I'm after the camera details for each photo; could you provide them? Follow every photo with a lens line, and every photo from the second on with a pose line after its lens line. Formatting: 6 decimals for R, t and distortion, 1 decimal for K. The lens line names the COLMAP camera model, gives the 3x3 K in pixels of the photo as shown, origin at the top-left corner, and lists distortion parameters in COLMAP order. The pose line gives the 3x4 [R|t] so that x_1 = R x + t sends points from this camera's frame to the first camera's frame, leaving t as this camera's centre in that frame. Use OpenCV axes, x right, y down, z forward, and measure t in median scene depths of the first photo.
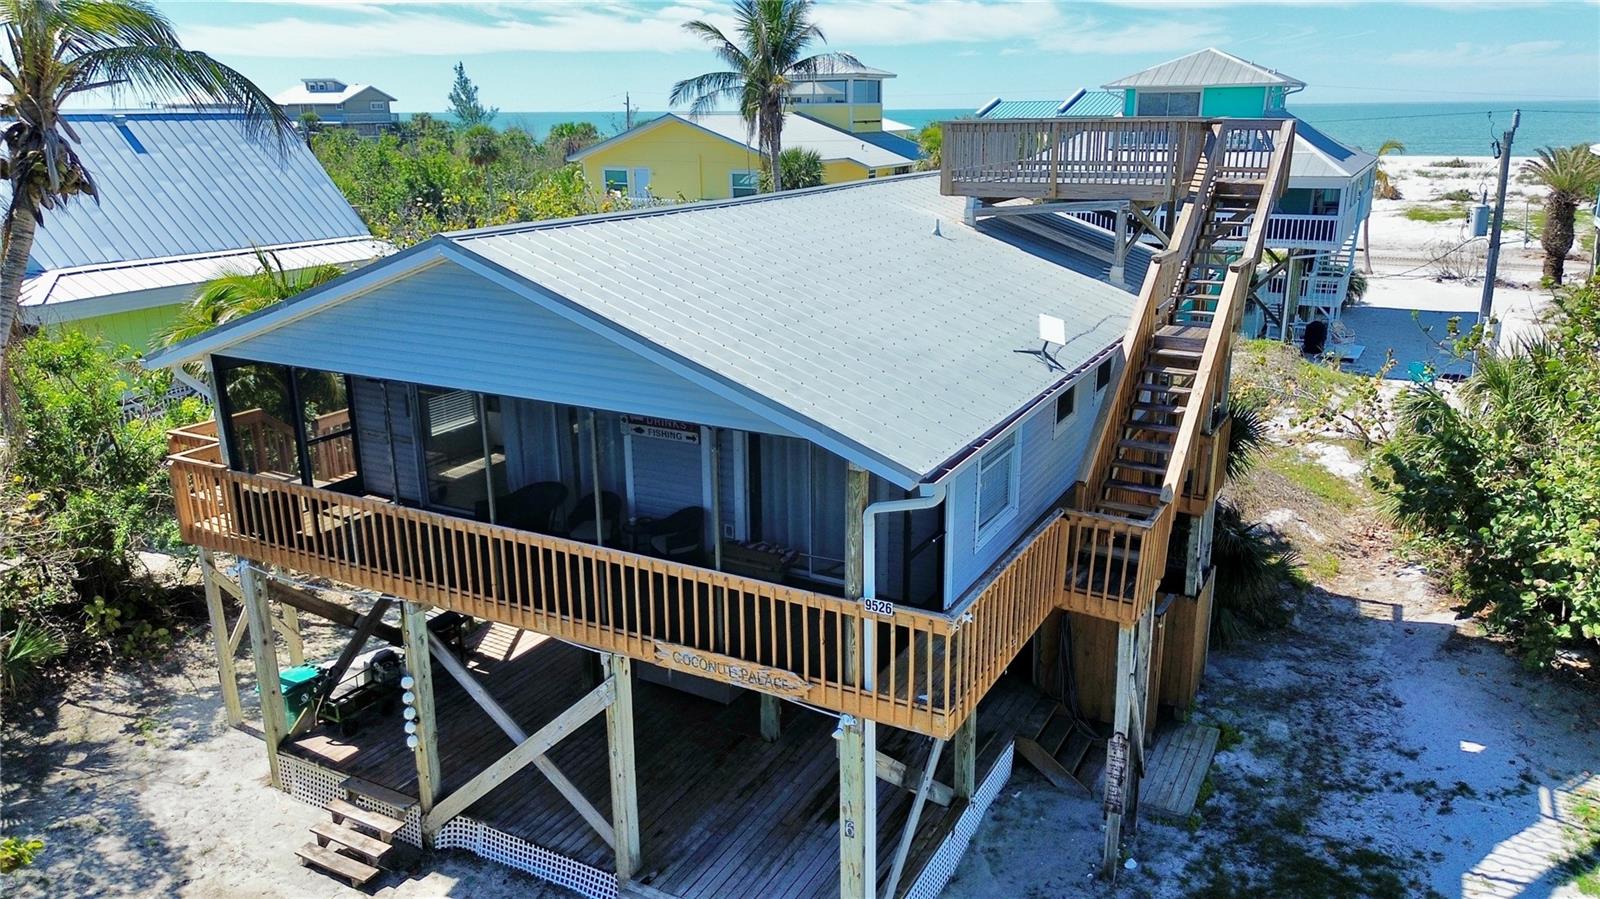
lens RADIAL K [[1129.4, 0, 803.3], [0, 1129.4, 450.5], [0, 0, 1]] dist [0.064514, -0.062469]
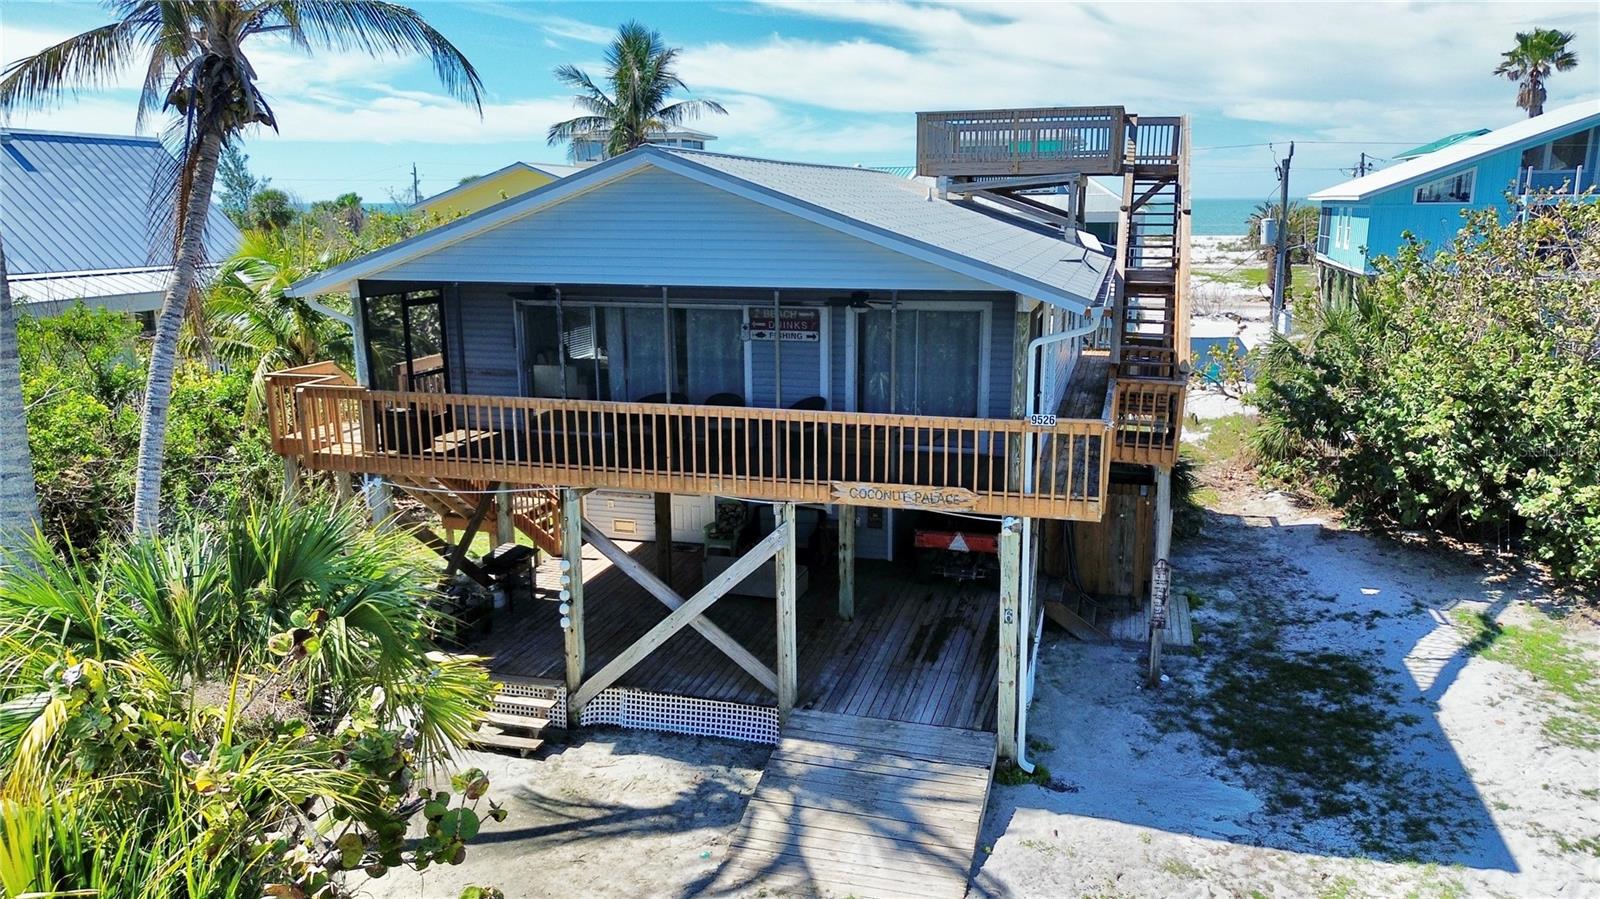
lens RADIAL K [[1129.4, 0, 803.3], [0, 1129.4, 450.5], [0, 0, 1]] dist [0.064514, -0.062469]
pose [[0.975828, -0.044648, 0.213930, -0.287504], [0.060959, 0.995664, -0.070261, 0.150276], [-0.209865, 0.081603, 0.974319, -0.112454]]
